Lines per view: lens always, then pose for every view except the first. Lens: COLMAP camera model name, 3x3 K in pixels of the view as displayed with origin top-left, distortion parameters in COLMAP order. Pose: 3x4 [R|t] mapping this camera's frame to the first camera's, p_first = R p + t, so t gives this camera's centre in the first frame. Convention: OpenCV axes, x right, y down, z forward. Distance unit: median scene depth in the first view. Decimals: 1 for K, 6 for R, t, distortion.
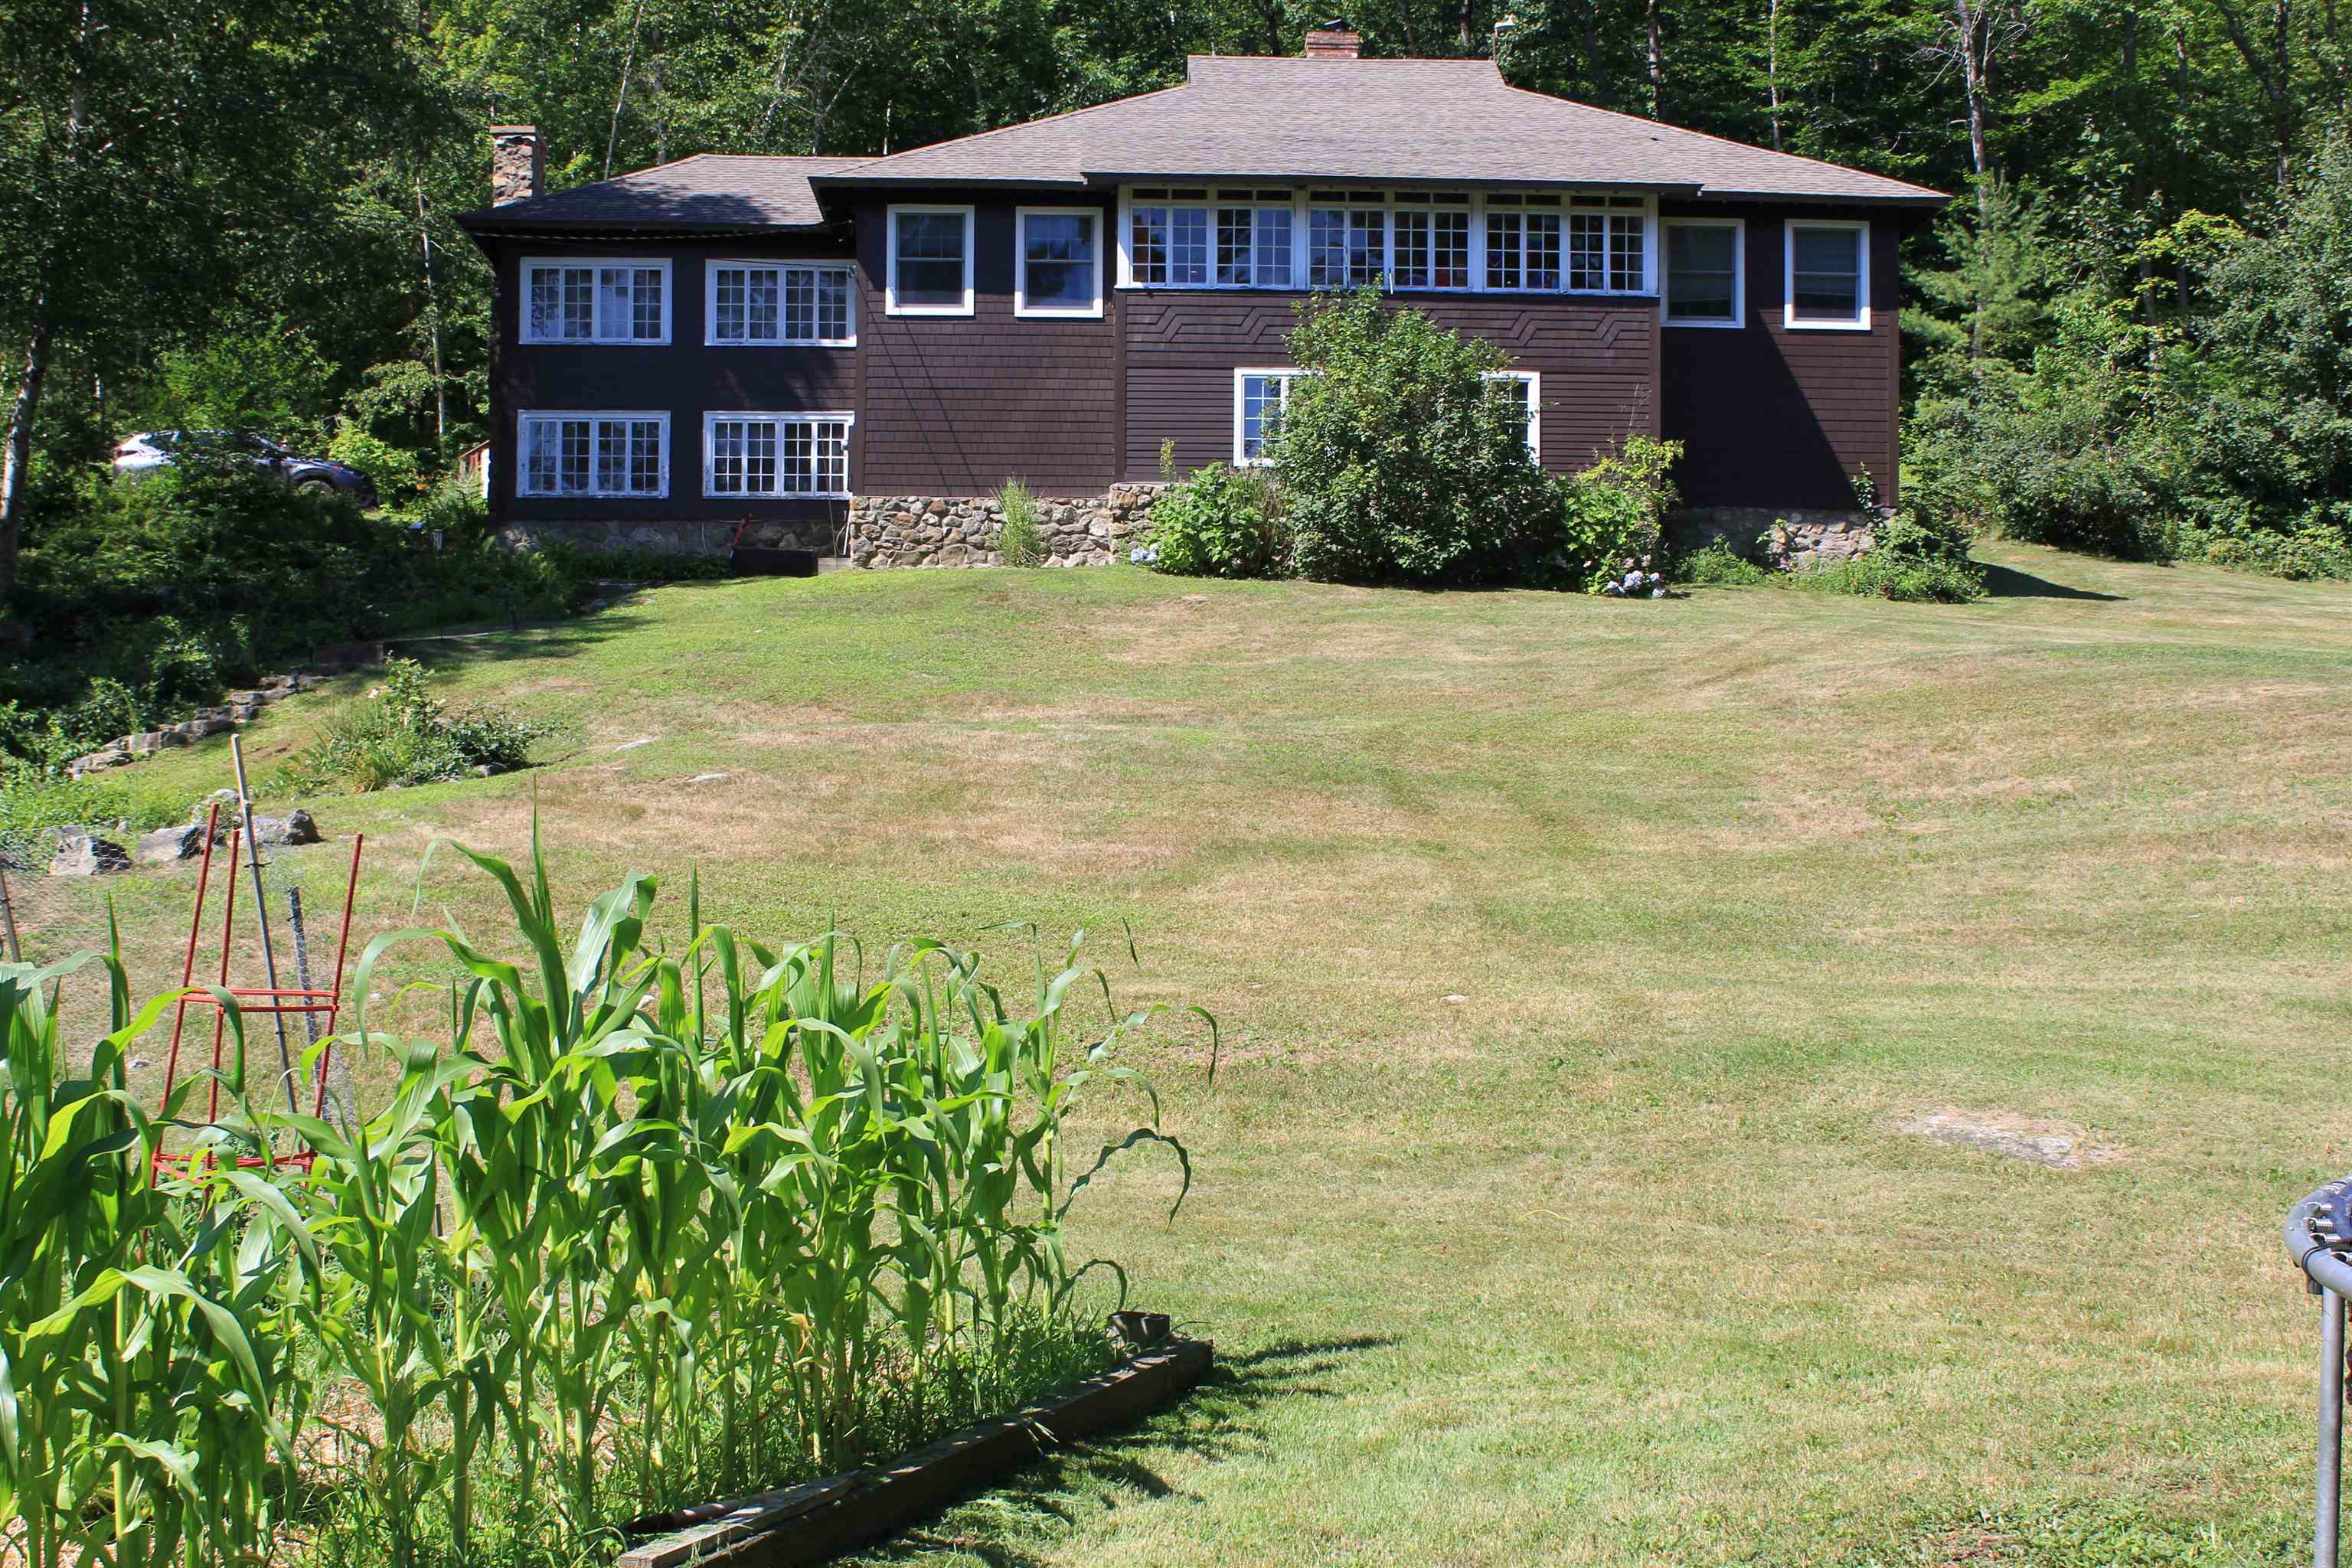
lens RADIAL K [[2857.5, 0, 1185.0], [0, 2857.5, 768.9], [0, 0, 1]] dist [-0.041310, 0.000000]
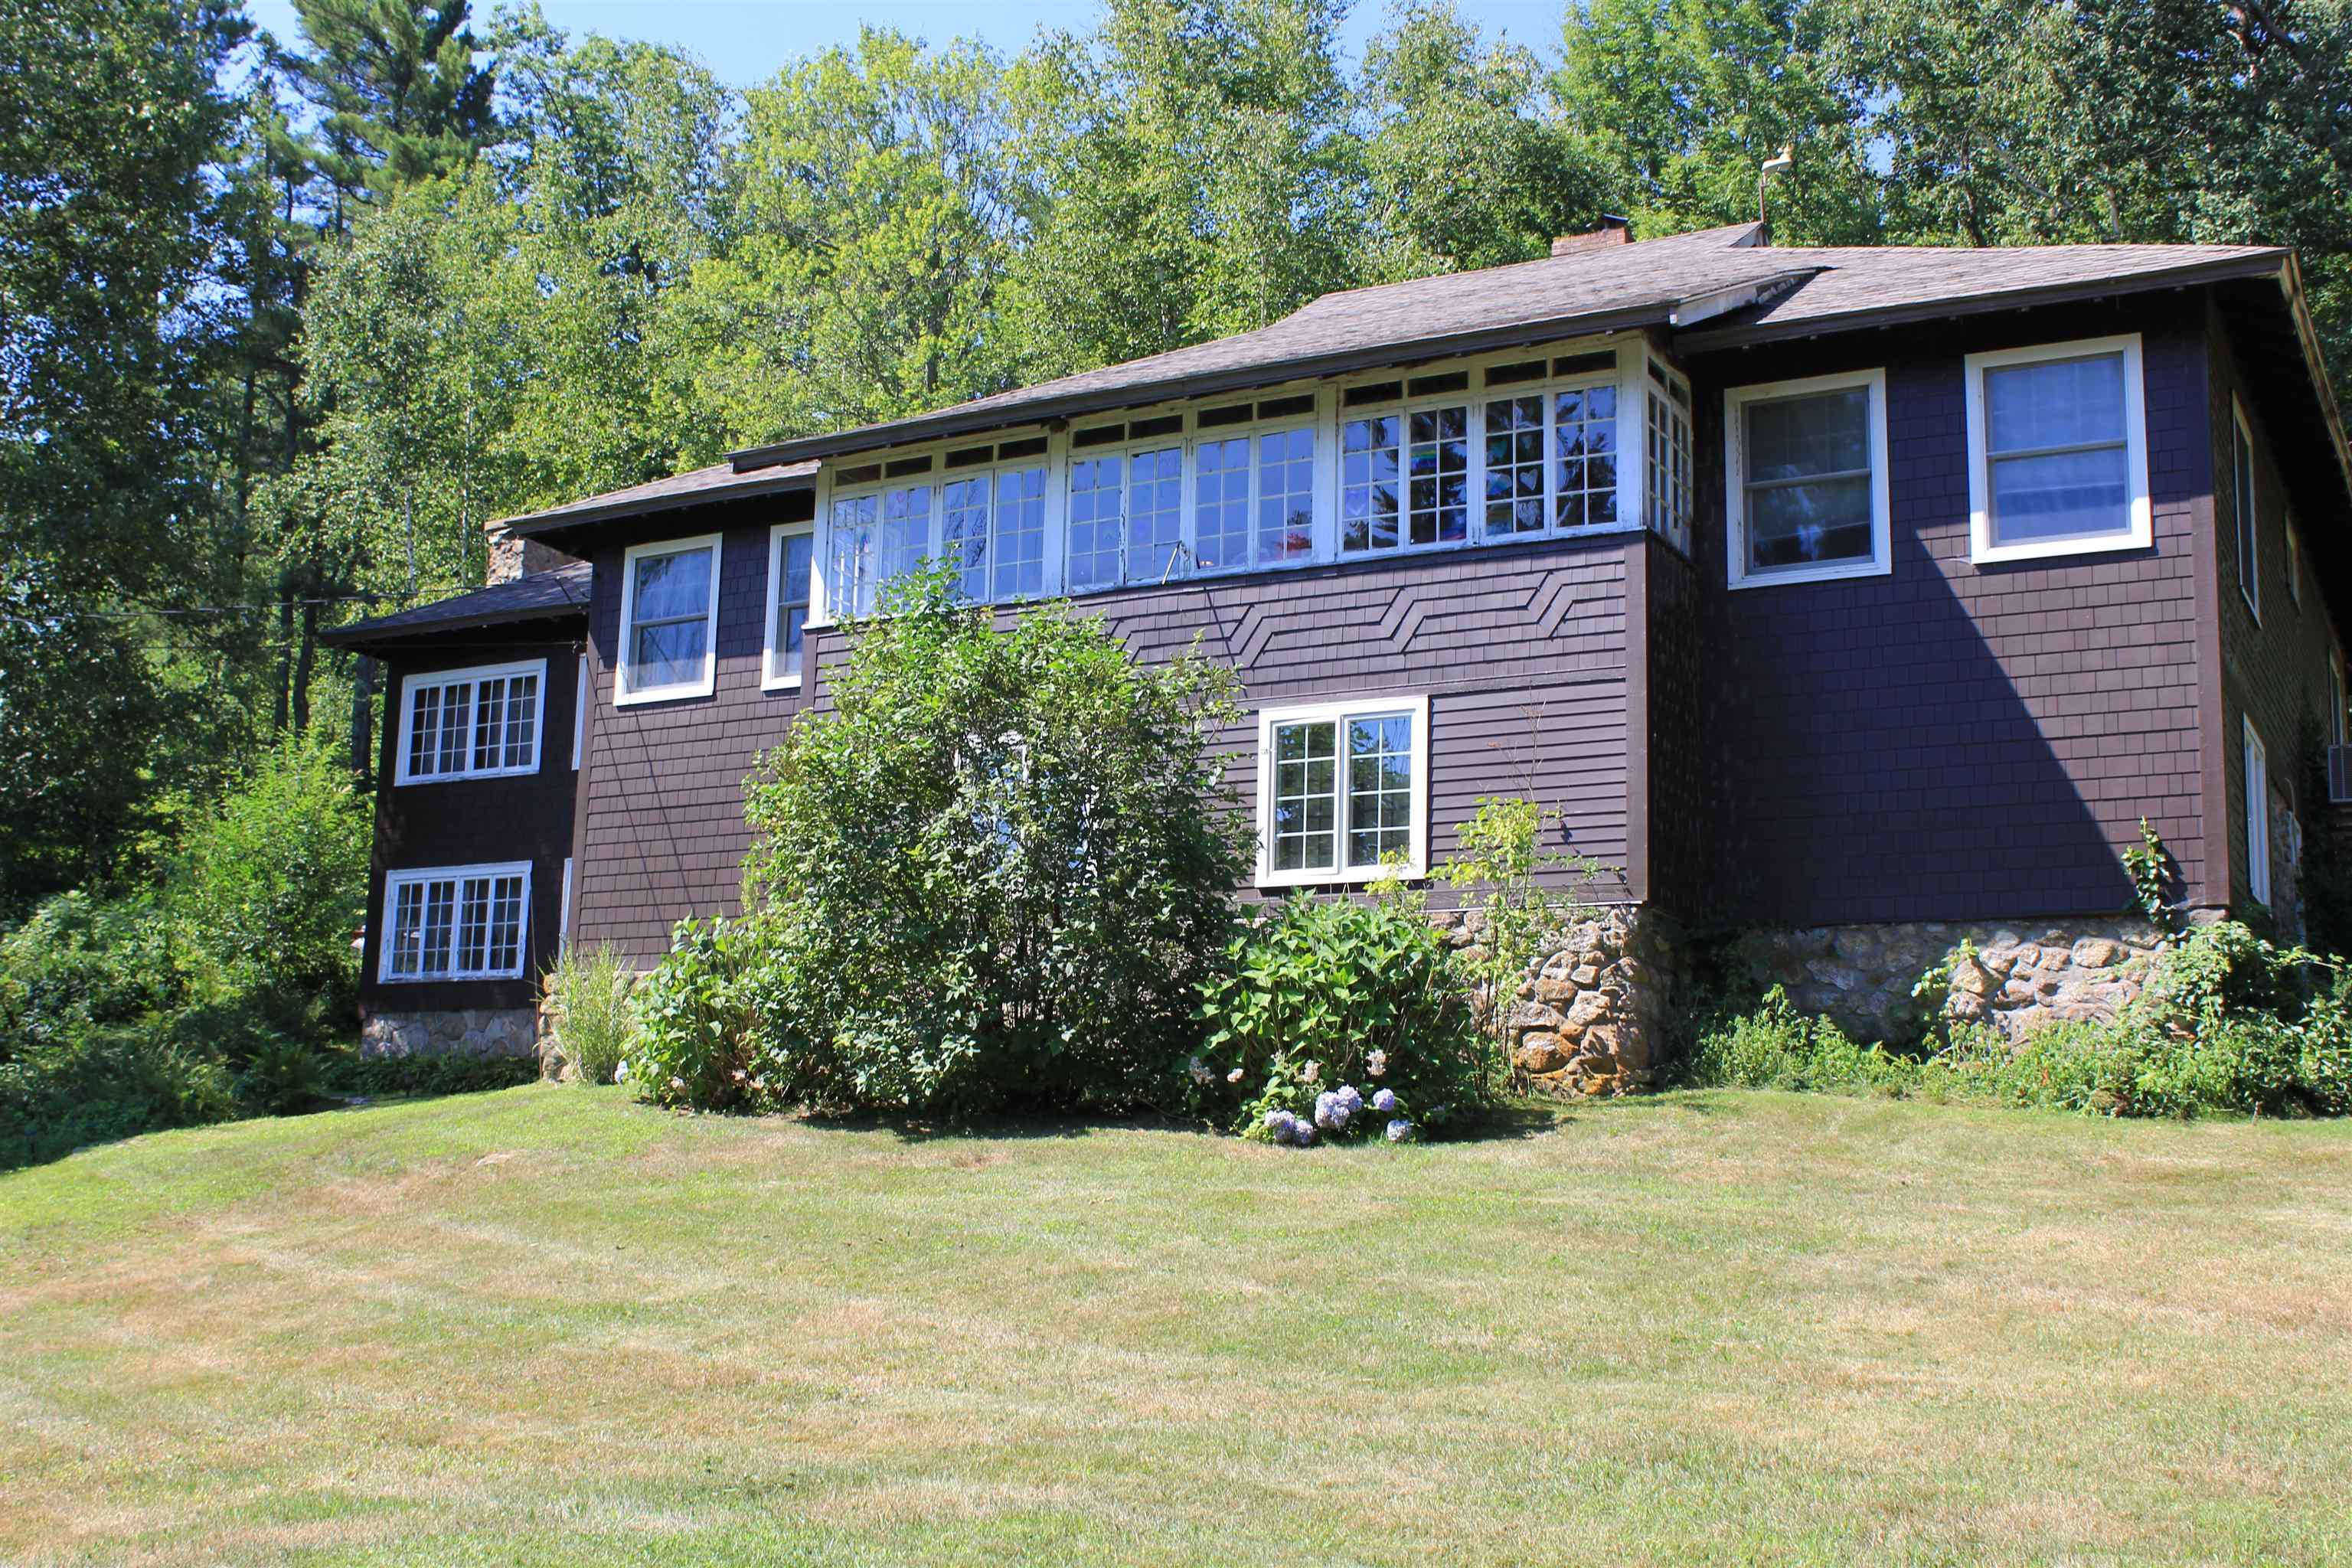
lens RADIAL K [[2519.4, 0, 1166.6], [0, 2519.4, 797.5], [0, 0, 1]] dist [-0.030483, 0.000000]
pose [[0.856054, -0.075118, -0.511399, 0.313624], [0.002921, 0.990071, -0.140538, -0.052071], [0.516878, 0.118814, 0.847774, 0.558729]]
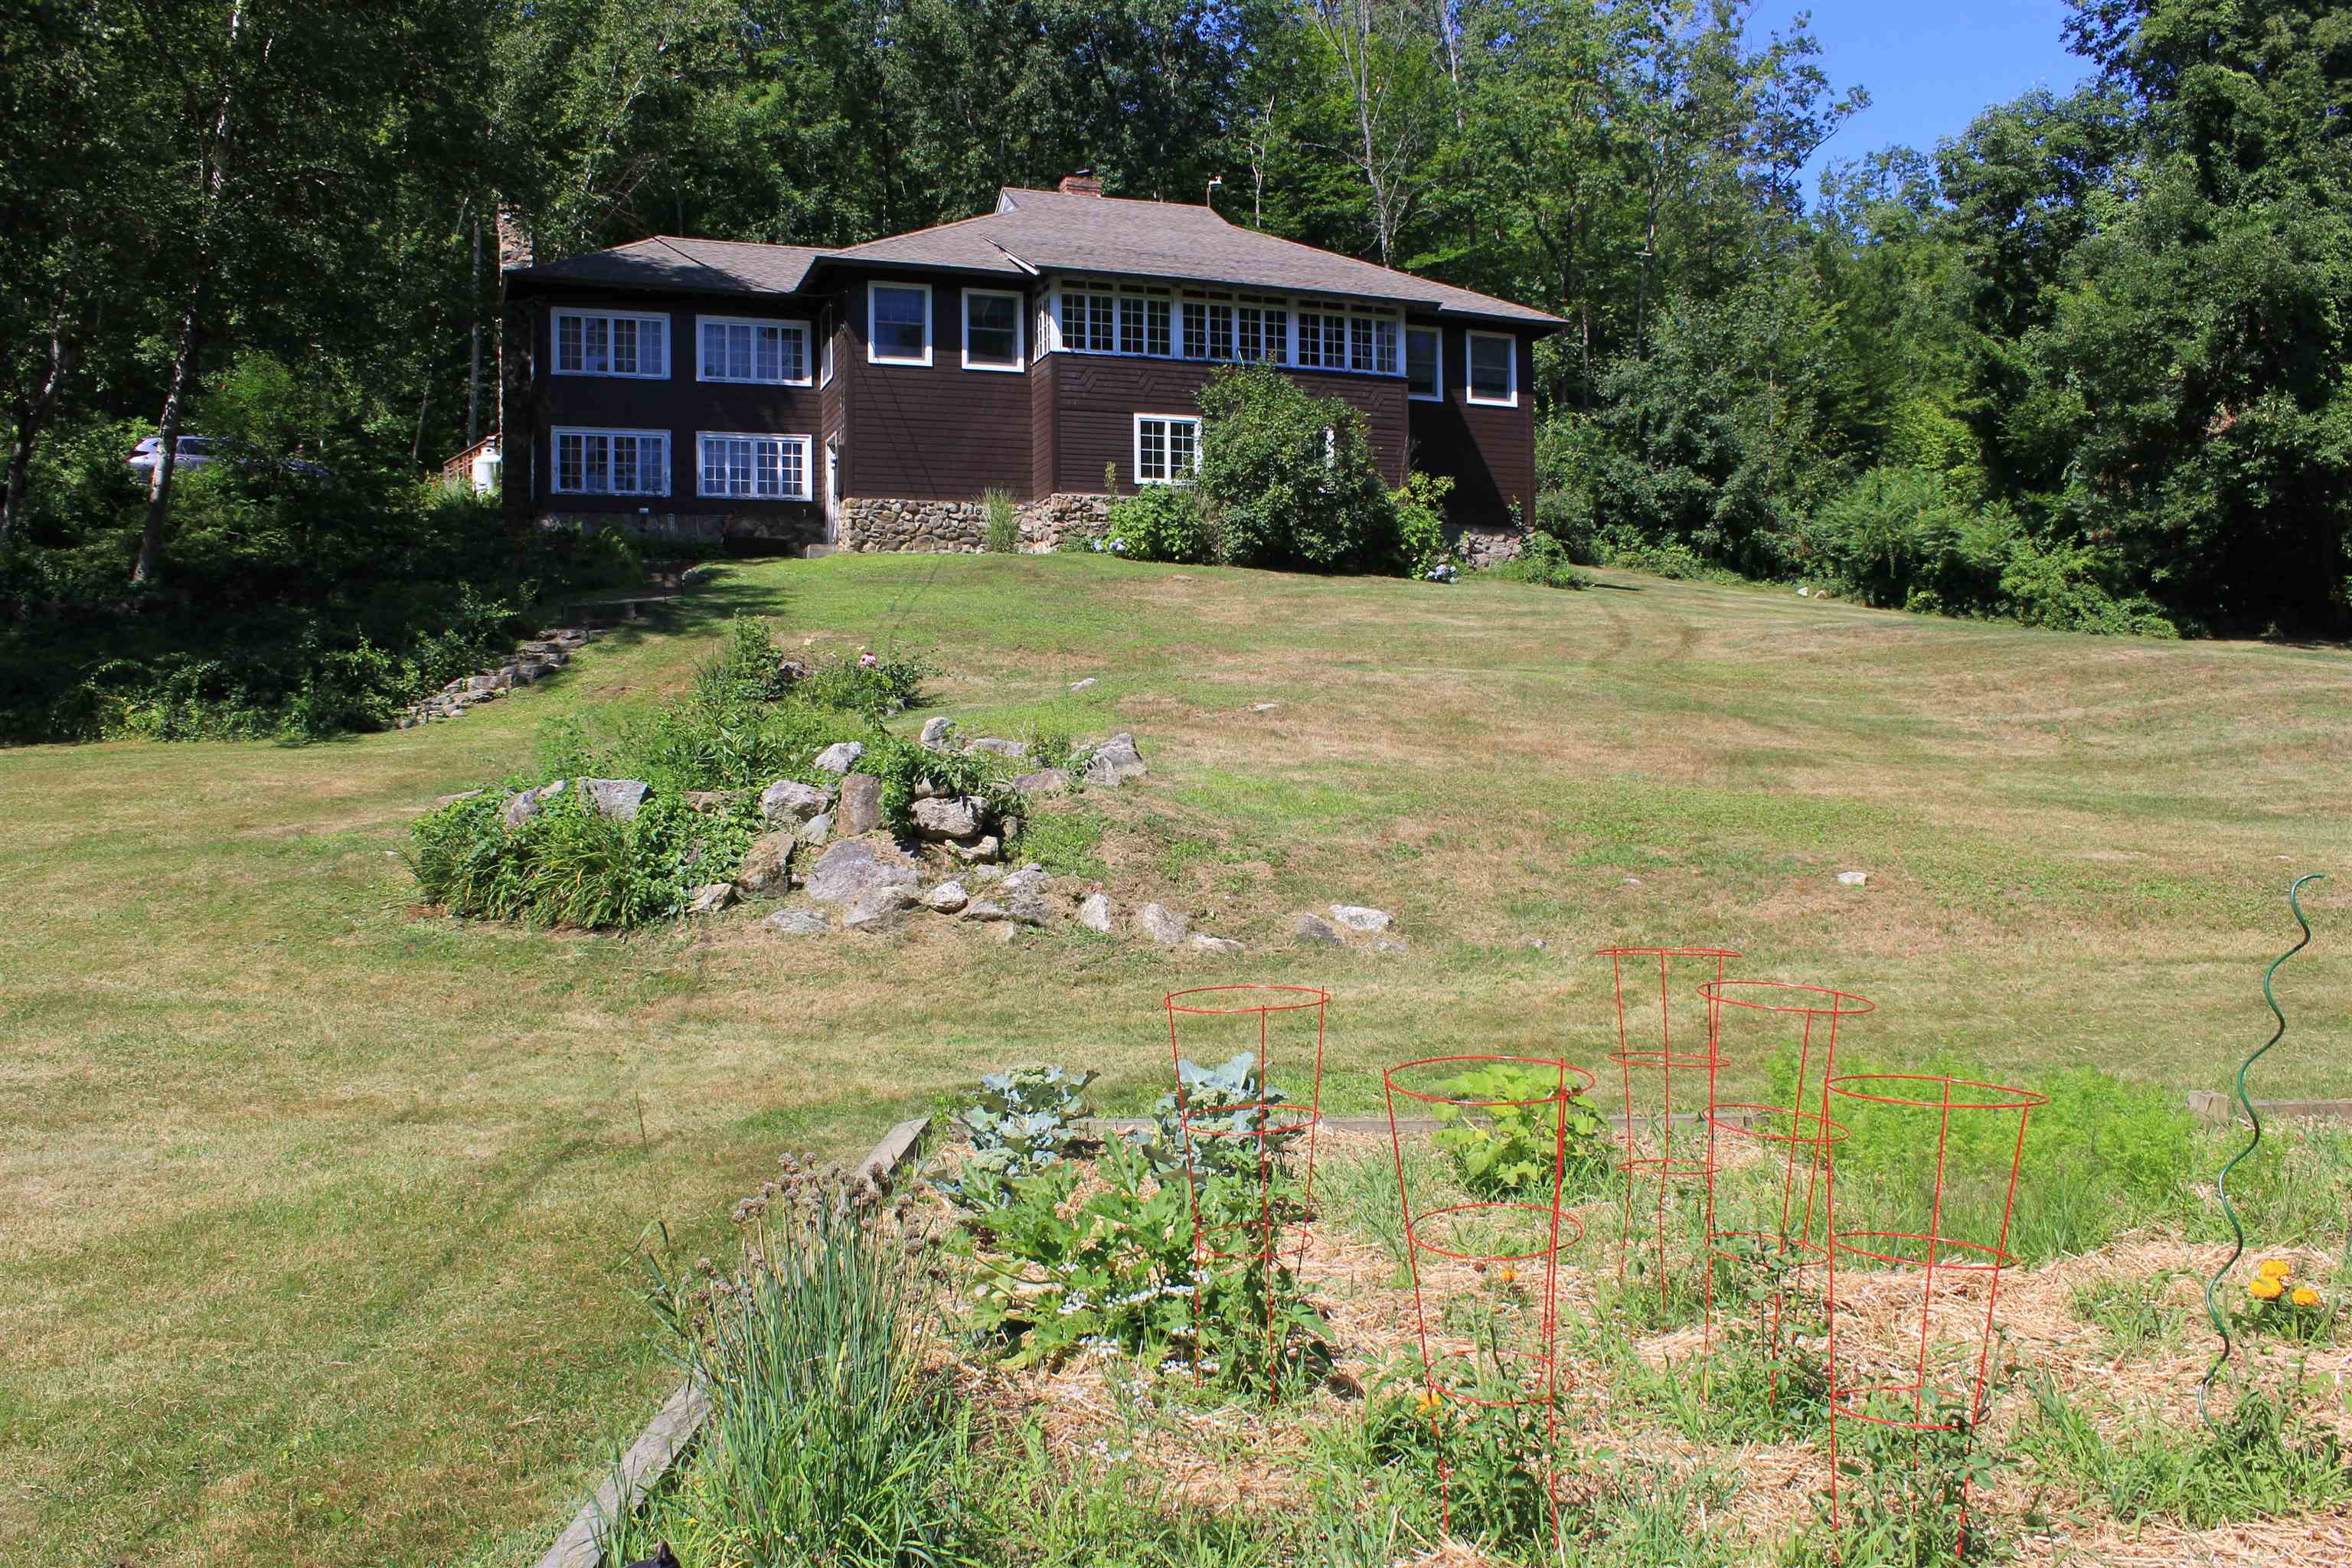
lens RADIAL K [[1938.8, 0, 1172.5], [0, 1938.8, 796.2], [0, 0, 1]] dist [-0.112343, 0.007551]
pose [[0.946712, -0.019804, 0.321472, -0.262631], [0.004113, 0.998770, 0.049415, -0.000159], [-0.322056, -0.045459, 0.945629, 0.091891]]
